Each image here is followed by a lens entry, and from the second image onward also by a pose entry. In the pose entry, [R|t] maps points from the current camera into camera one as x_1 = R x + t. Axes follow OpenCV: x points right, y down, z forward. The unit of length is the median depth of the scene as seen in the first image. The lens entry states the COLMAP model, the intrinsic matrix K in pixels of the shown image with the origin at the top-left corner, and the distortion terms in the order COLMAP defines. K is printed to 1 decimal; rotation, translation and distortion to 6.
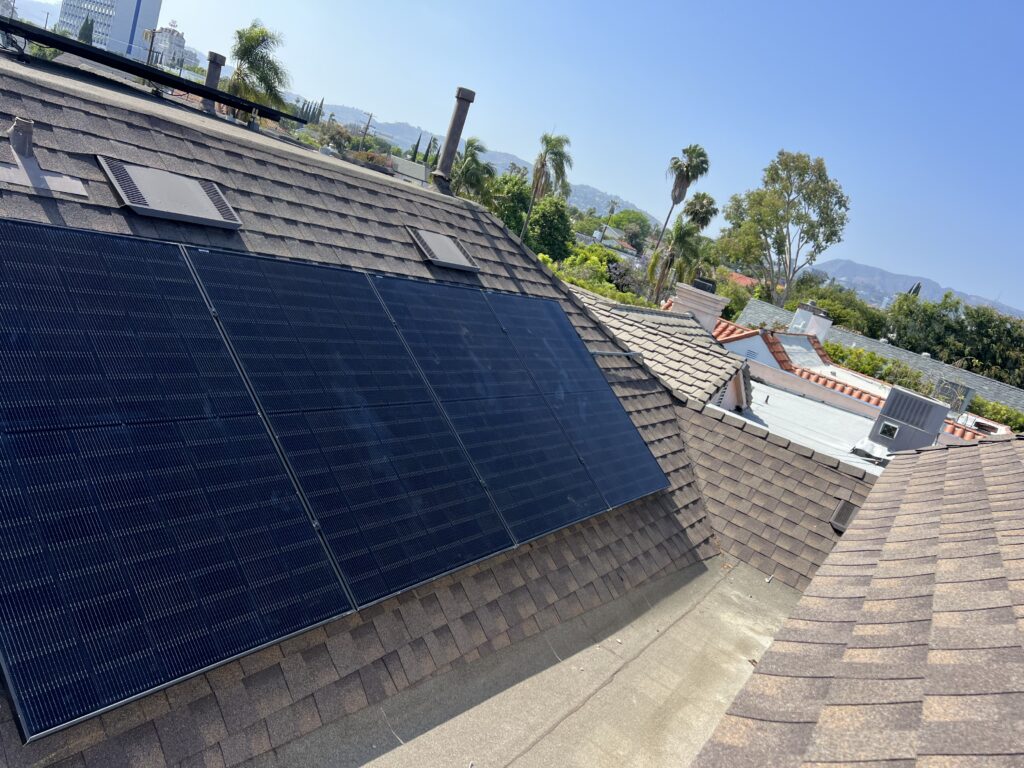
lens RADIAL K [[793.4, 0, 509.5], [0, 793.4, 384.0], [0, 0, 1]] dist [0.025506, 0.000092]
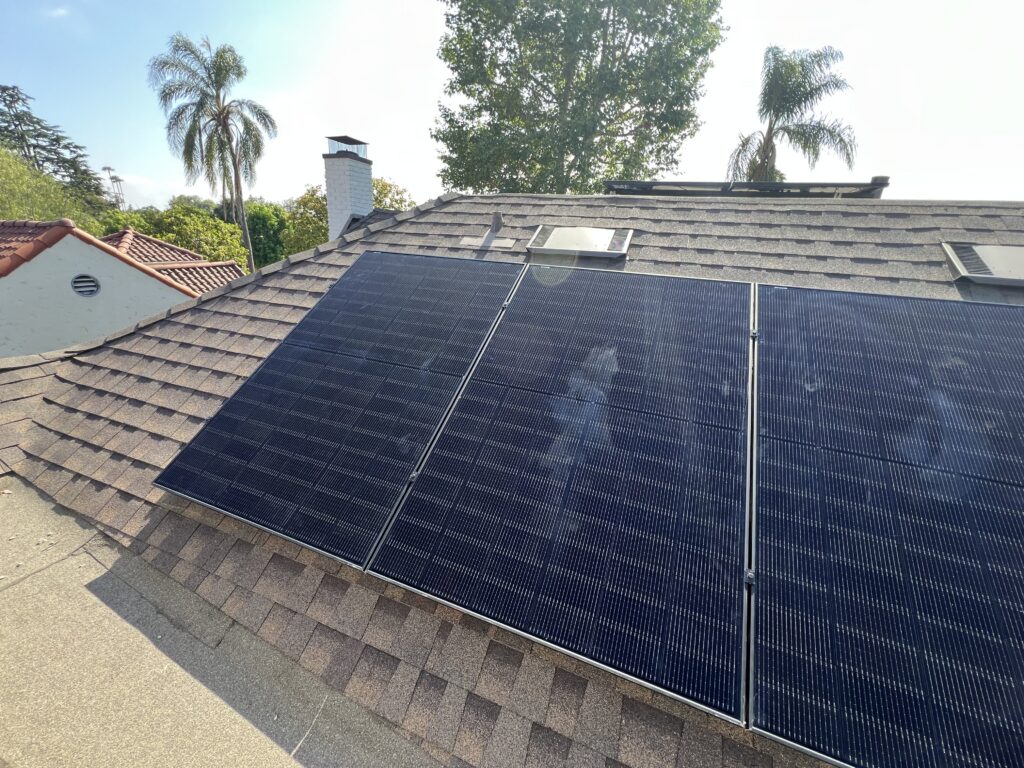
lens RADIAL K [[410.6, 0, 512.5], [0, 410.6, 382.1], [0, 0, 1]] dist [-0.004130, 0.000261]
pose [[0.200353, 0.018279, -0.979553, 0.251874], [-0.221091, 0.974879, -0.027029, 0.041363], [0.954452, 0.221985, 0.199361, 0.864113]]
